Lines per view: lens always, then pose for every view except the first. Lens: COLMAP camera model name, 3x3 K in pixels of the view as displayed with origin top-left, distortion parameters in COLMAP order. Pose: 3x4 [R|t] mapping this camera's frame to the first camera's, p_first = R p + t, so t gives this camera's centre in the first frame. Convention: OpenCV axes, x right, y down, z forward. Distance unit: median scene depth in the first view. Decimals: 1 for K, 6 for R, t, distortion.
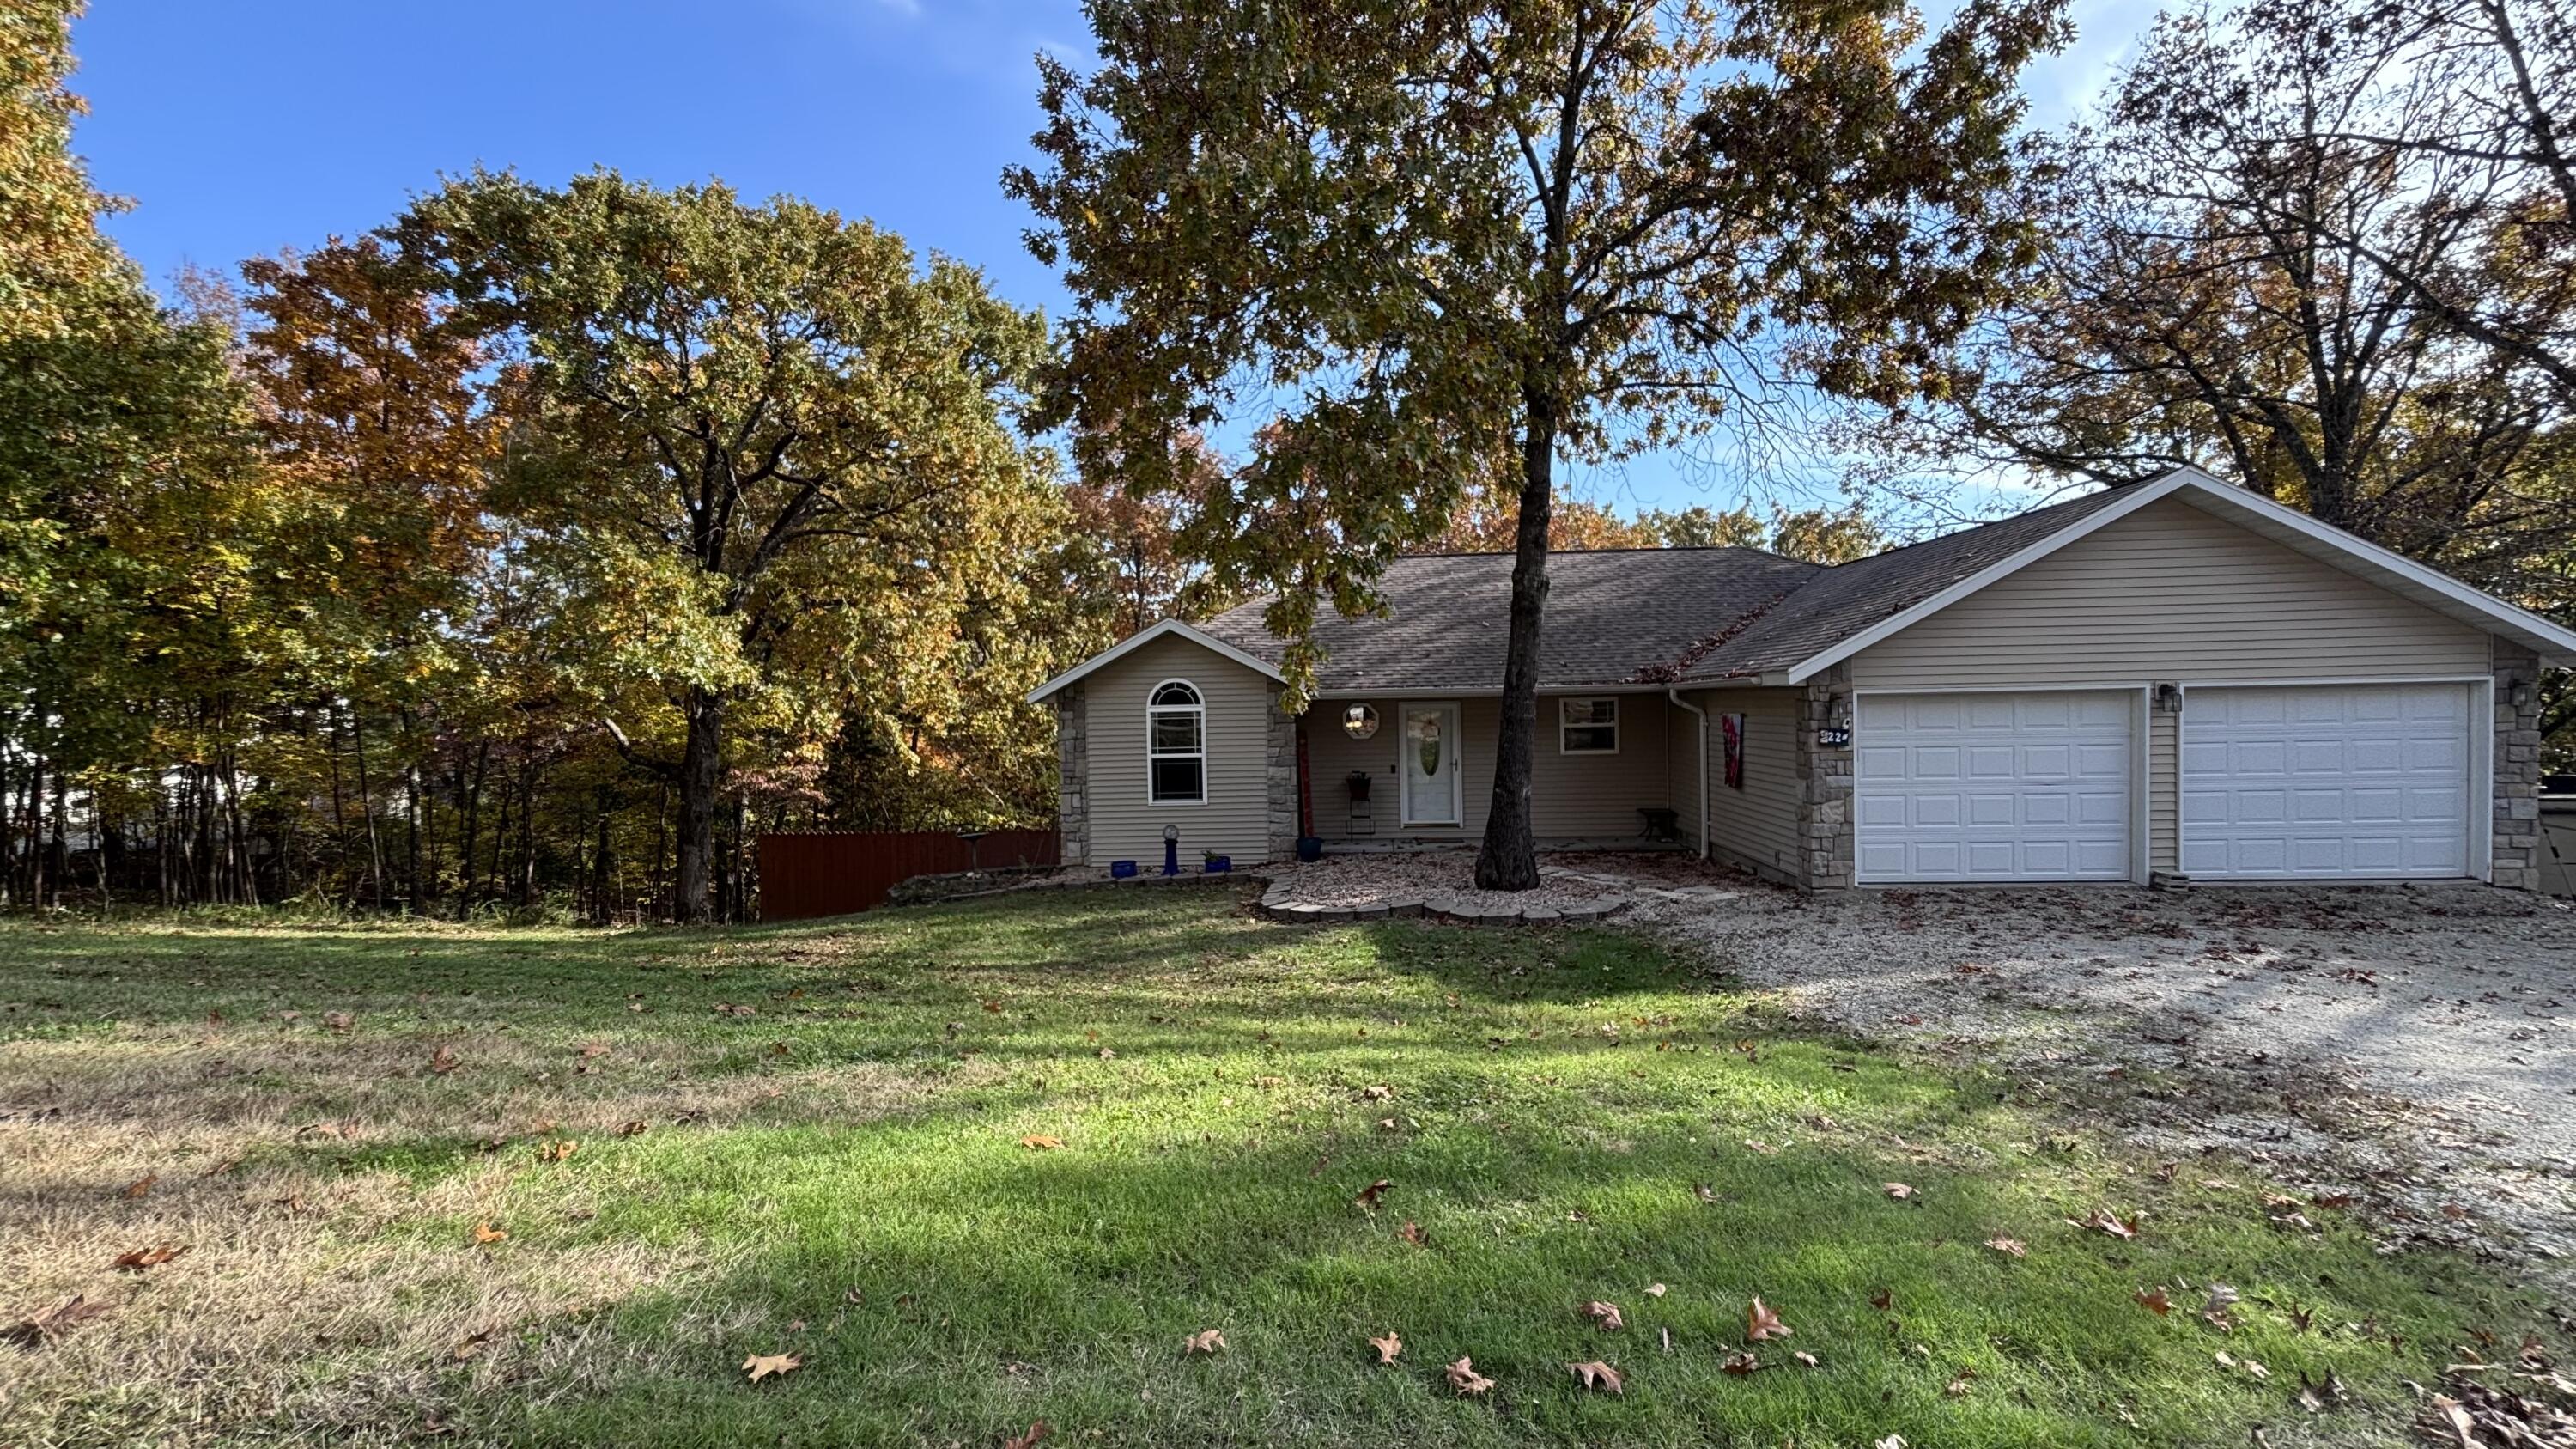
lens RADIAL K [[1043.0, 0, 1288.0], [0, 1043.0, 724.5], [0, 0, 1]] dist [-0.023010, 0.010607]
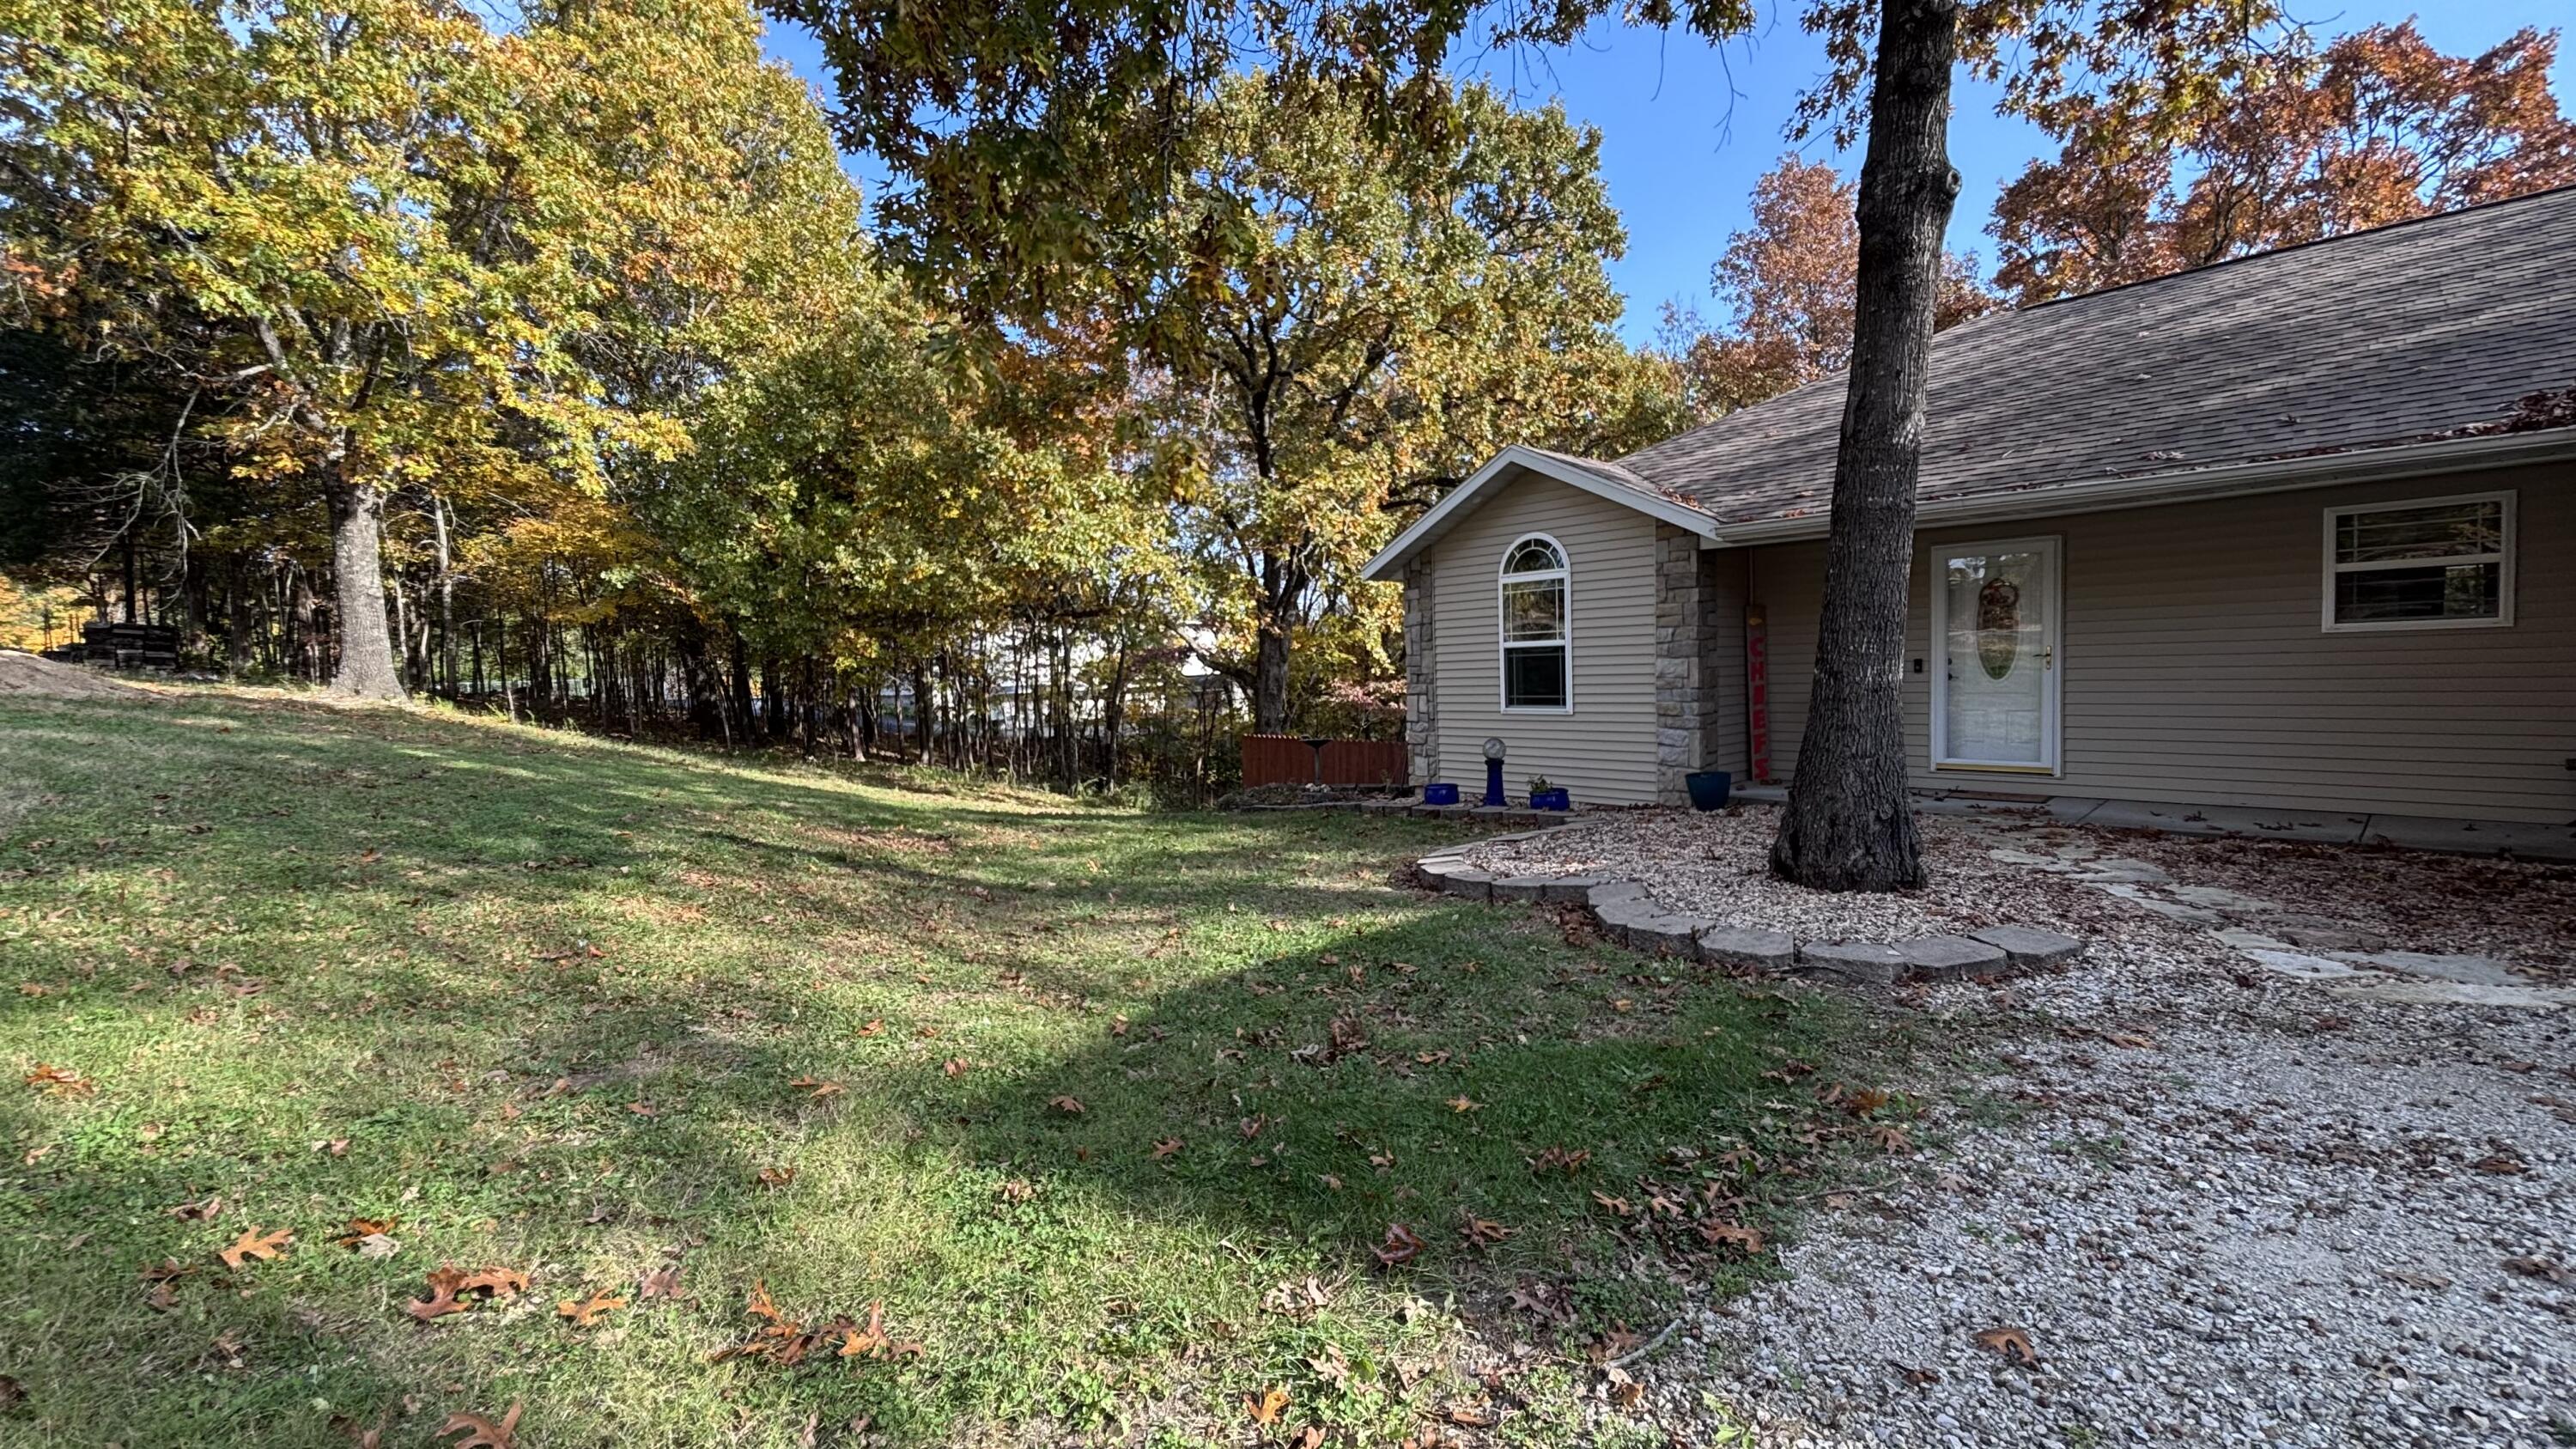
lens RADIAL K [[1050.5, 0, 1288.0], [0, 1050.5, 724.5], [0, 0, 1]] dist [0.000921, -0.000126]
pose [[0.731273, 0.037918, -0.681030, 0.372200], [0.002351, 0.998308, 0.058107, 0.061626], [0.682080, -0.044094, 0.729947, 0.518782]]
